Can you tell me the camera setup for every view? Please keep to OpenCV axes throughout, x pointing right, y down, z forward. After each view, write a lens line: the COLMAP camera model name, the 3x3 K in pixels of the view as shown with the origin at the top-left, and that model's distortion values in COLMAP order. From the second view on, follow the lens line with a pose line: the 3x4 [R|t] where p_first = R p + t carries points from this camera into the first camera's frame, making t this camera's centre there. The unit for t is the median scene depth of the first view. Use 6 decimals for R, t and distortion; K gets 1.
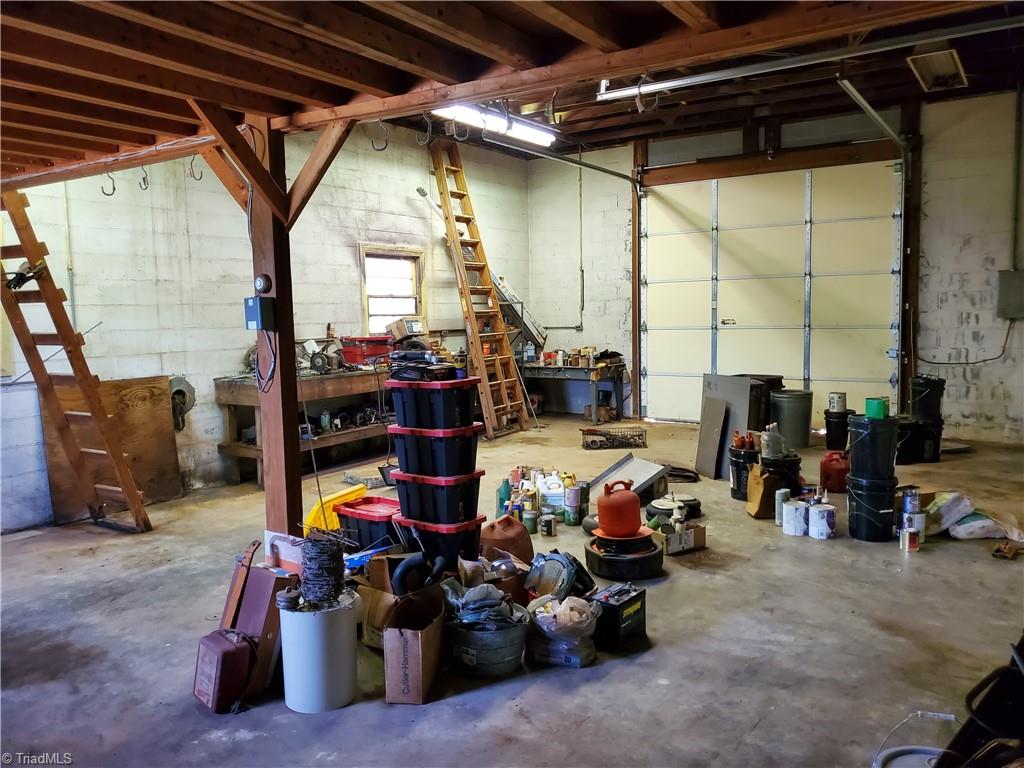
lens RADIAL K [[799.3, 0, 509.5], [0, 799.3, 381.0], [0, 0, 1]] dist [0.025030, -0.018965]
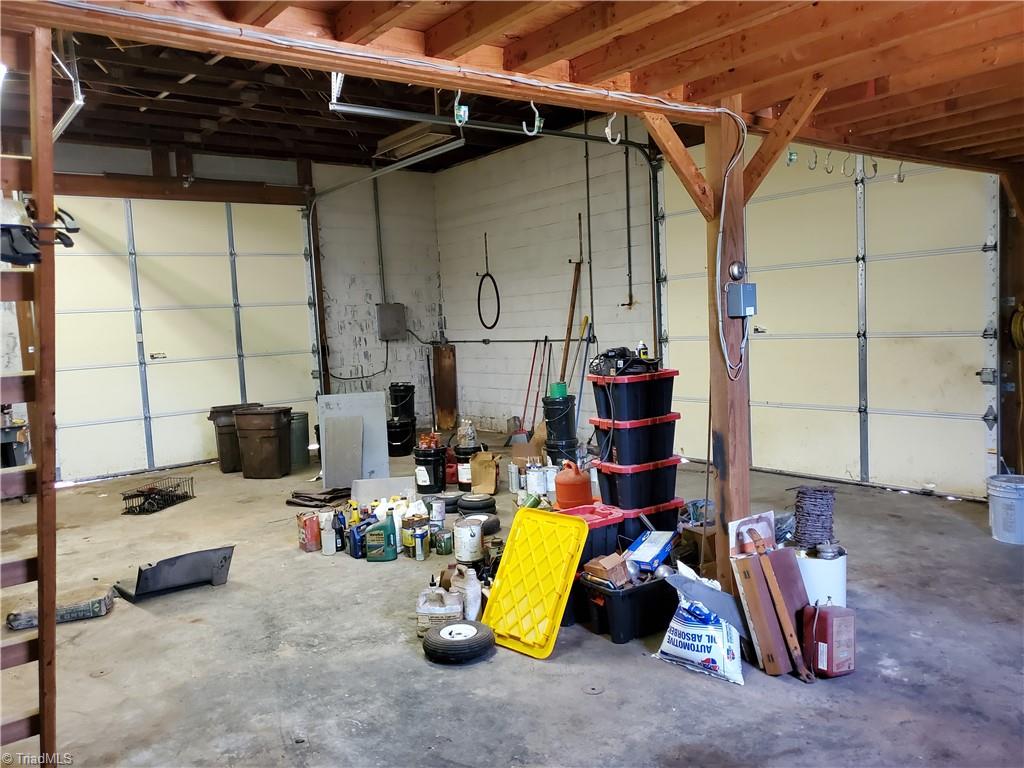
lens RADIAL K [[799.3, 0, 512.0], [0, 799.3, 388.7], [0, 0, 1]] dist [0.025030, -0.018965]
pose [[0.328615, -0.080154, 0.941057, -0.531627], [0.134013, 0.990268, 0.037549, -0.019890], [-0.934908, 0.113775, 0.336159, 0.367424]]
